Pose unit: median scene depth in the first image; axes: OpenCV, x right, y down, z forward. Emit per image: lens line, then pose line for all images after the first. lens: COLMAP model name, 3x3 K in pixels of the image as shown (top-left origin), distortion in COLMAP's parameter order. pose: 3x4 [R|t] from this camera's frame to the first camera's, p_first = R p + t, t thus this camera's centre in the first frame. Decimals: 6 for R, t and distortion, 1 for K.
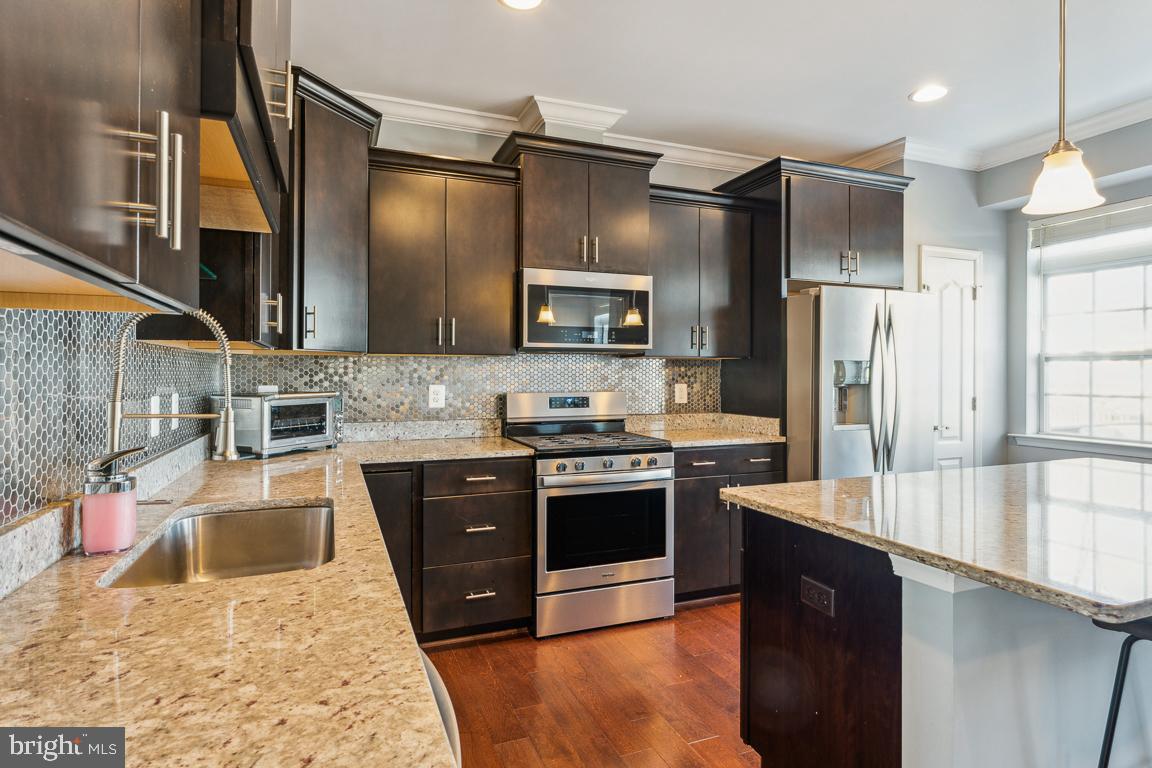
lens RADIAL K [[603.0, 0, 571.2], [0, 603.0, 380.0], [0, 0, 1]] dist [-0.002922, 0.001232]
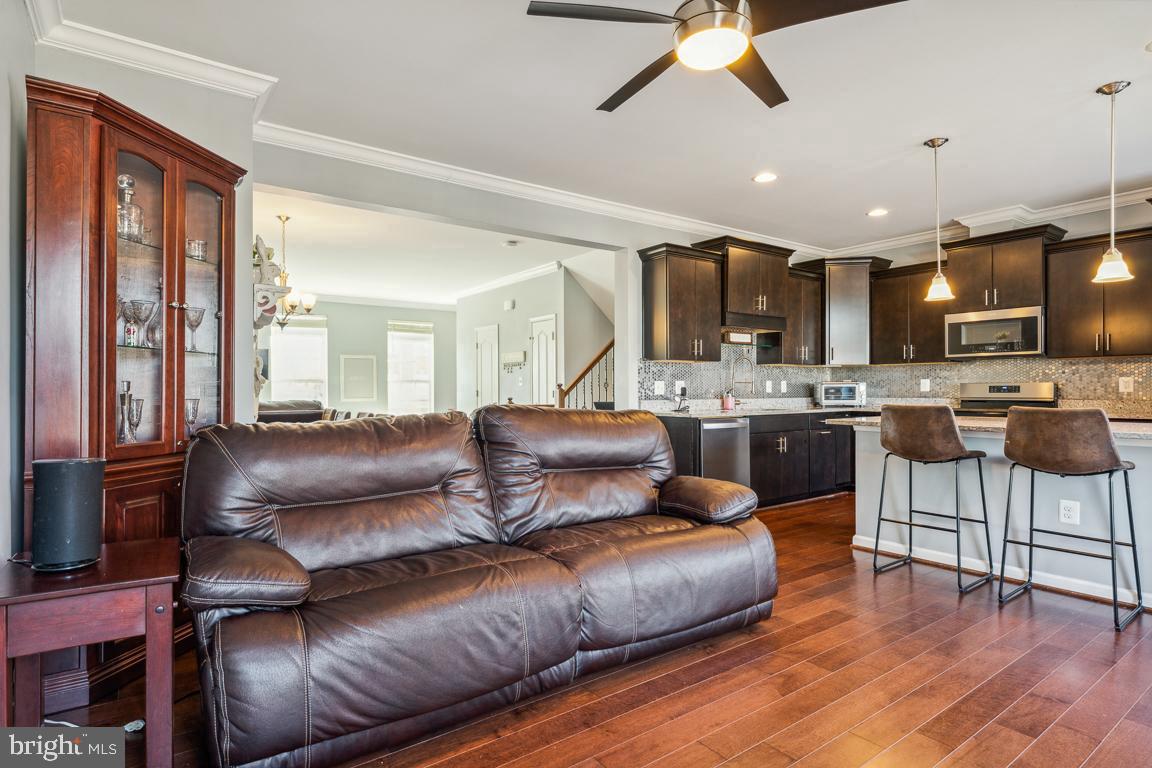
lens RADIAL K [[603.0, 0, 564.0], [0, 603.0, 390.3], [0, 0, 1]] dist [-0.002922, 0.001232]
pose [[0.248845, -0.000803, -0.968543, 1.319046], [-0.011802, 0.999923, -0.003861, 0.063033], [0.968471, 0.012392, 0.248816, -0.557057]]
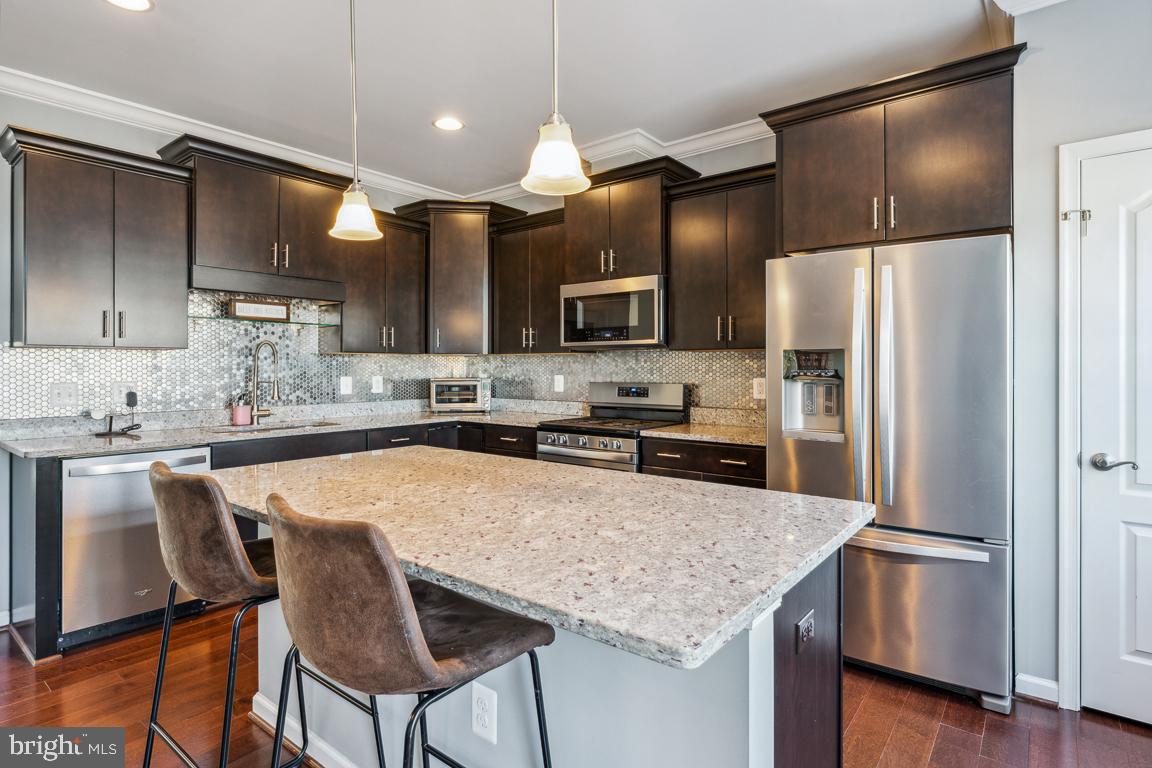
lens RADIAL K [[603.0, 0, 553.4], [0, 603.0, 367.8], [0, 0, 1]] dist [-0.002922, 0.001232]
pose [[0.478689, -0.000013, -0.877985, 0.975731], [-0.010488, 0.999929, -0.005733, -0.000230], [0.877922, 0.011953, 0.478655, 0.334738]]
